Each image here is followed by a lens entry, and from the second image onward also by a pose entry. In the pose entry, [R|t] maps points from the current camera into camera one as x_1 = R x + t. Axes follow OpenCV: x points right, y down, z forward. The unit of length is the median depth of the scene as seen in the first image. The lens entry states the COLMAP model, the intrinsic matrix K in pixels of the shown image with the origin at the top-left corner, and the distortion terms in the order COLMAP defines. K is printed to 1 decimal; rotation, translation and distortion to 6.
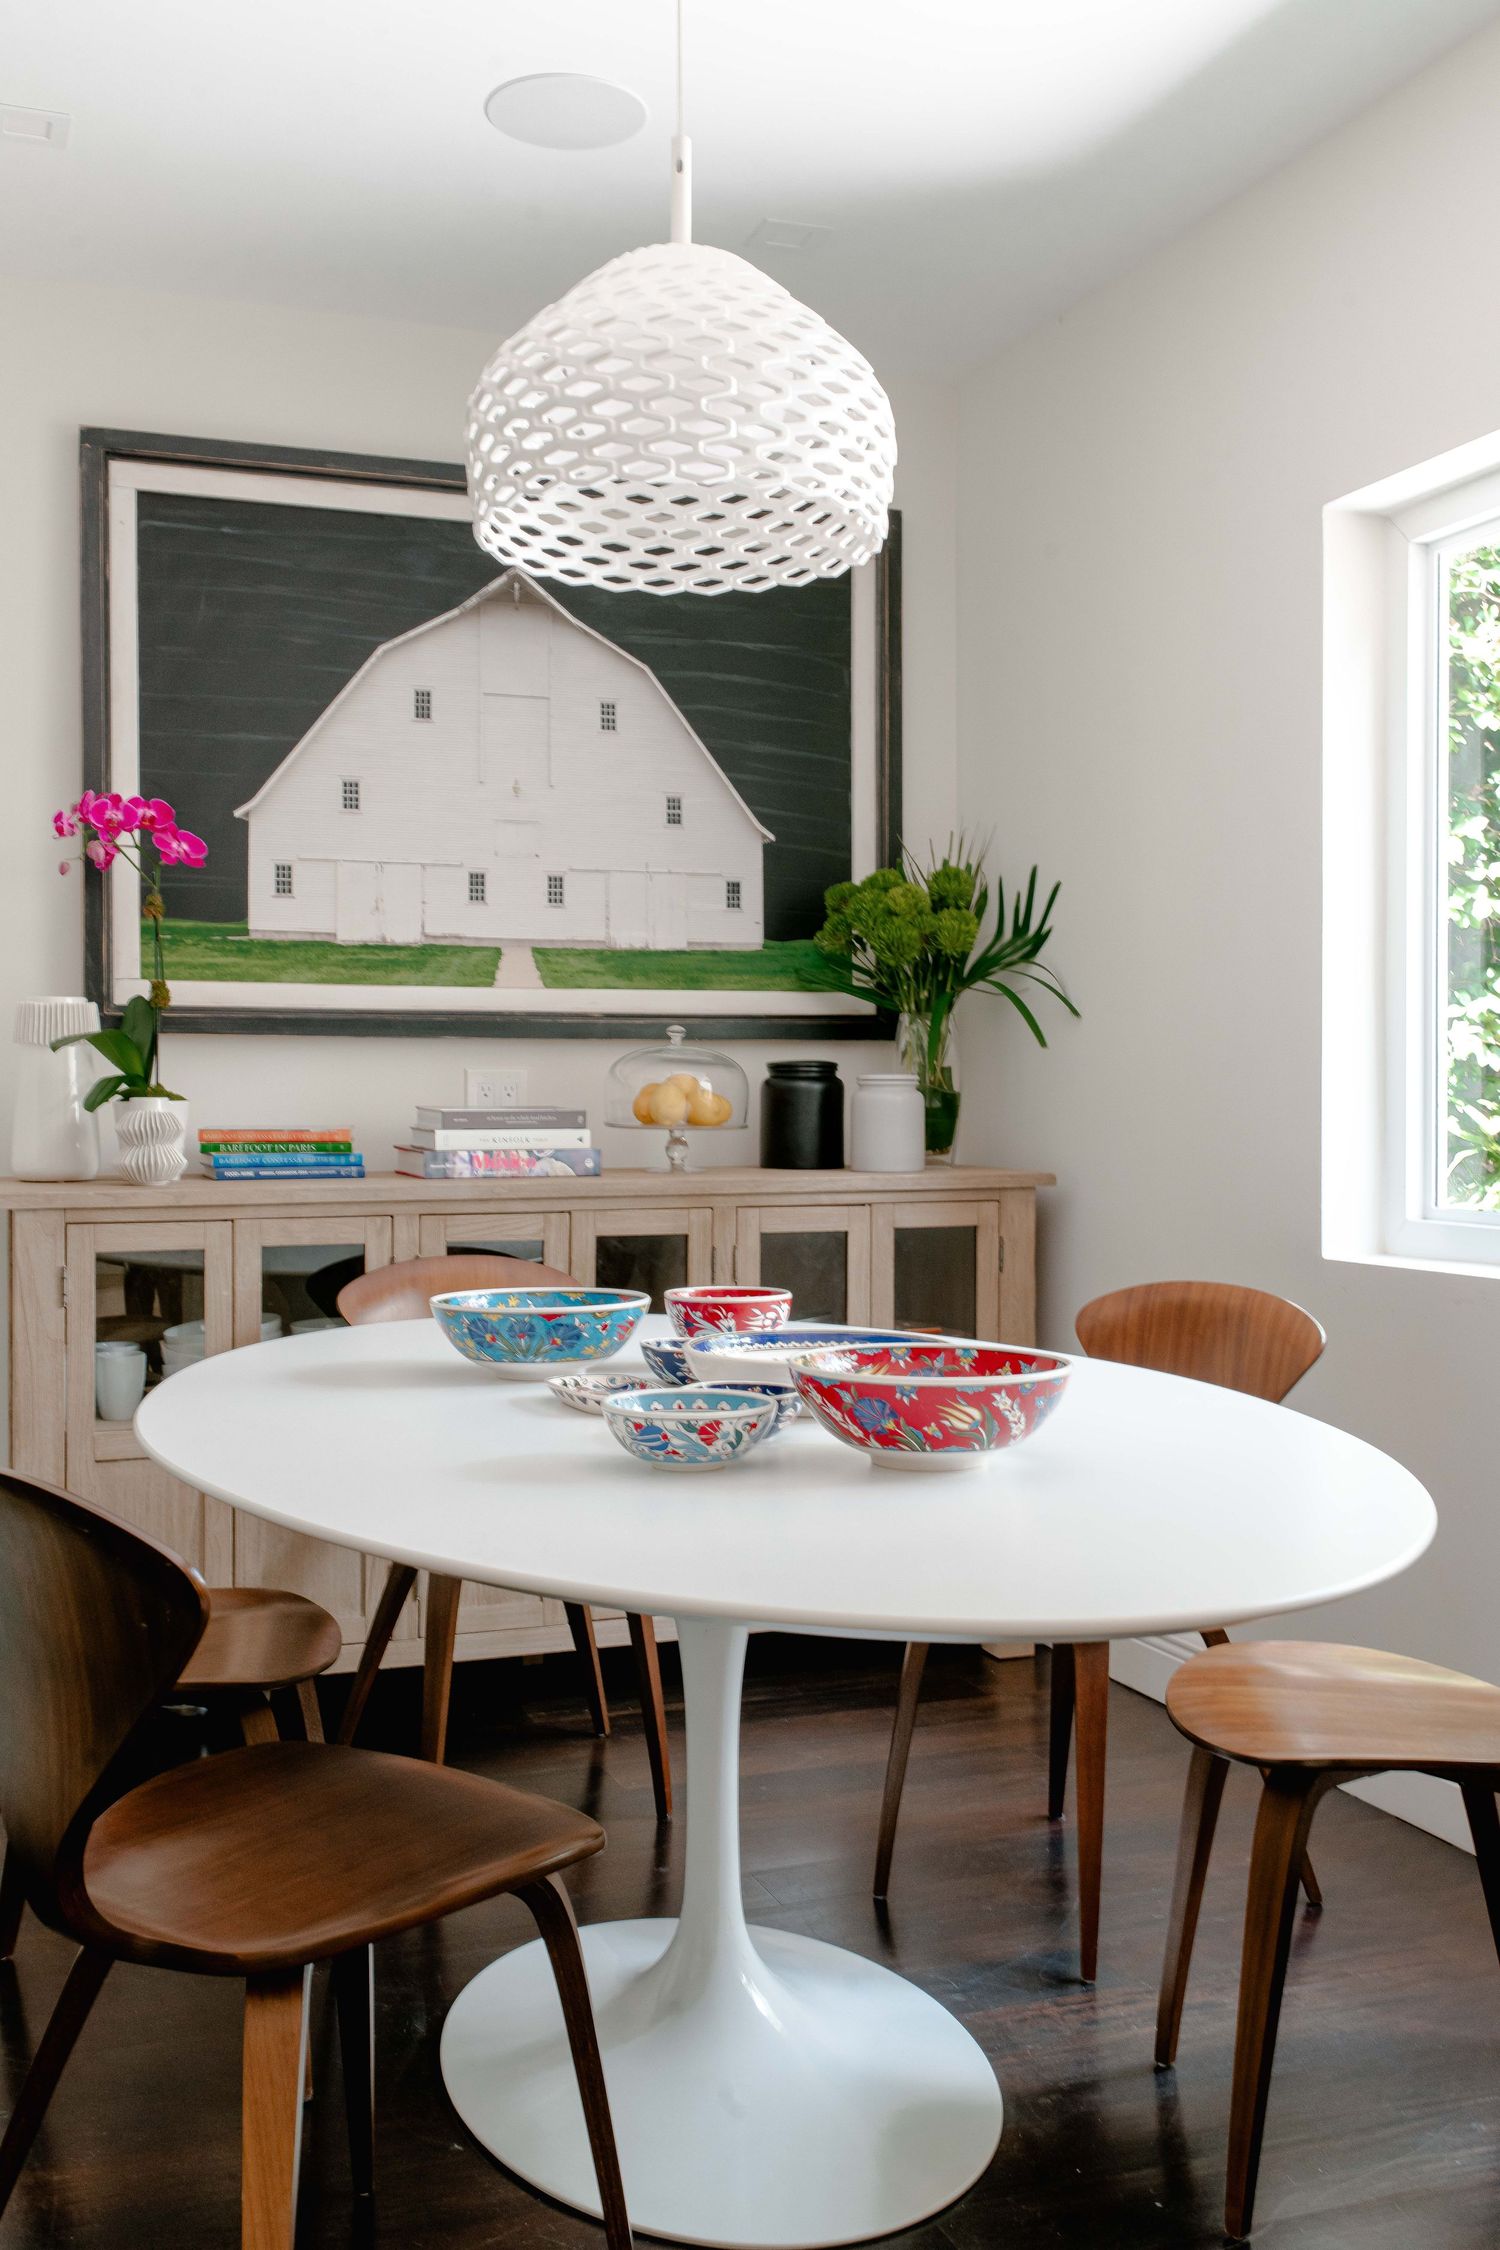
lens RADIAL K [[2140.8, 0, 744.3], [0, 2140.8, 1117.7], [0, 0, 1]] dist [-0.003822, 0.000000]
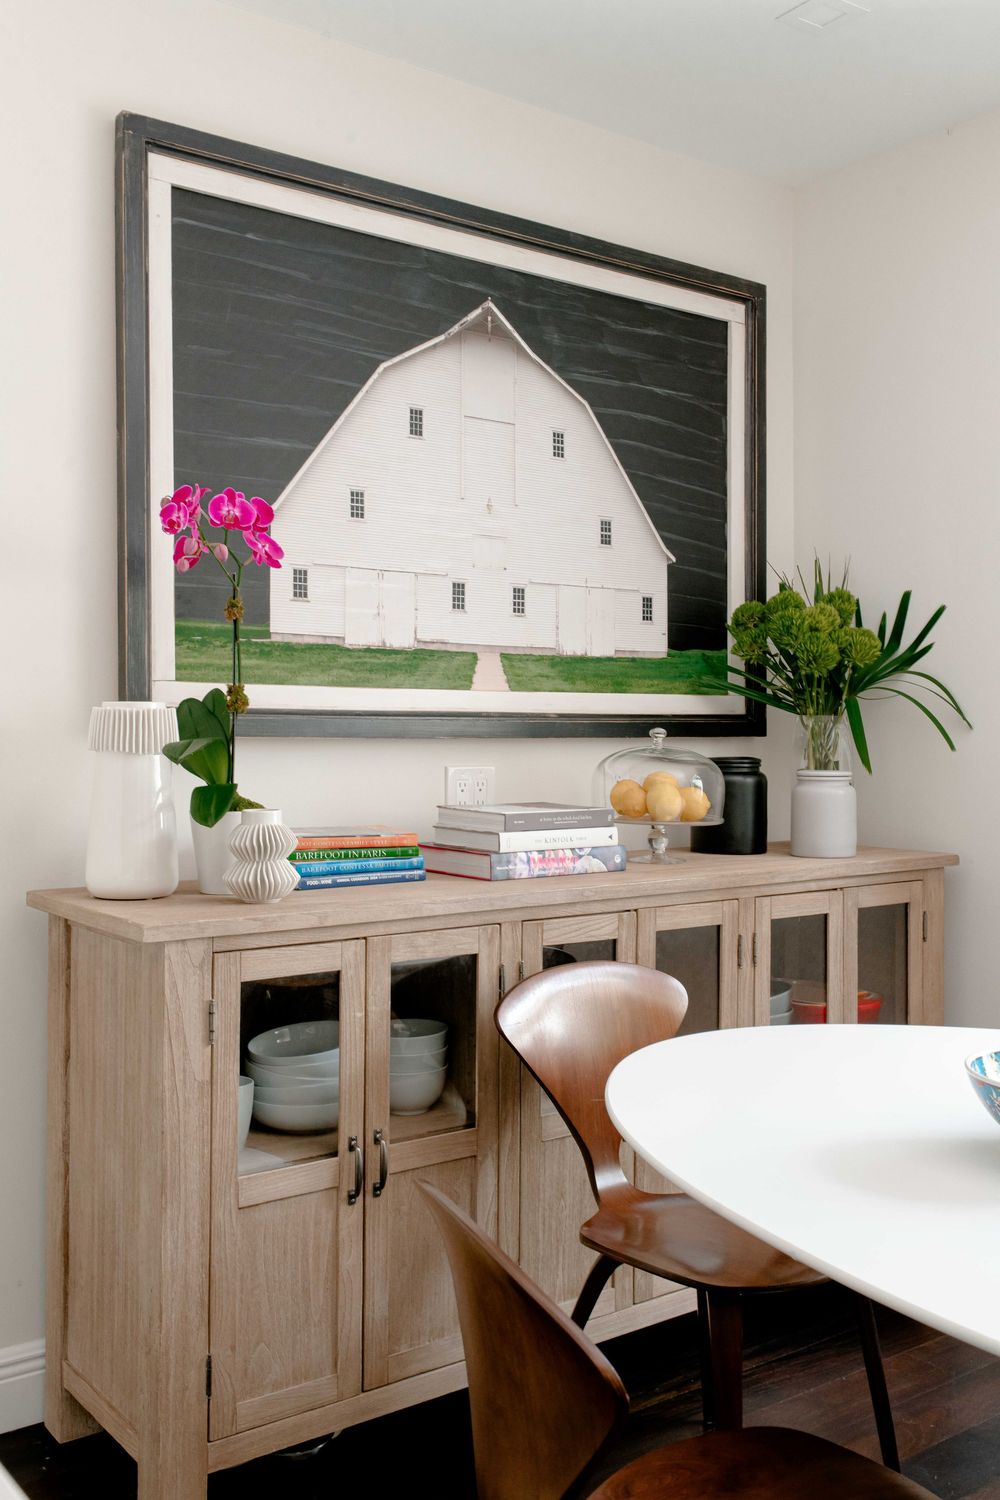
lens RADIAL K [[1427.2, 0, 495.6], [0, 1427.2, 734.4], [0, 0, 1]] dist [-0.003822, 0.000000]
pose [[0.960480, 0.000305, 0.278351, -0.323706], [0.003649, 0.999900, -0.013686, -0.030719], [-0.278327, 0.014161, 0.960382, 0.330993]]
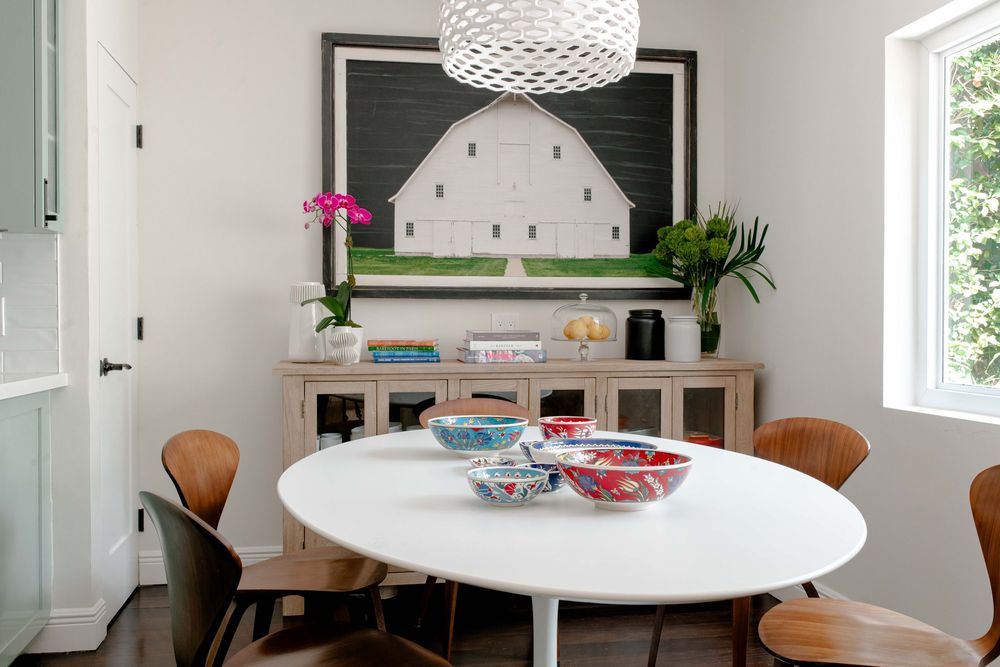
lens RADIAL K [[951.5, 0, 501.9], [0, 951.5, 335.6], [0, 0, 1]] dist [-0.003822, 0.000000]
pose [[0.981655, 0.004397, -0.190615, 0.073033], [-0.003777, 0.999986, 0.003612, -0.003490], [0.190628, -0.002826, 0.981658, 0.036949]]
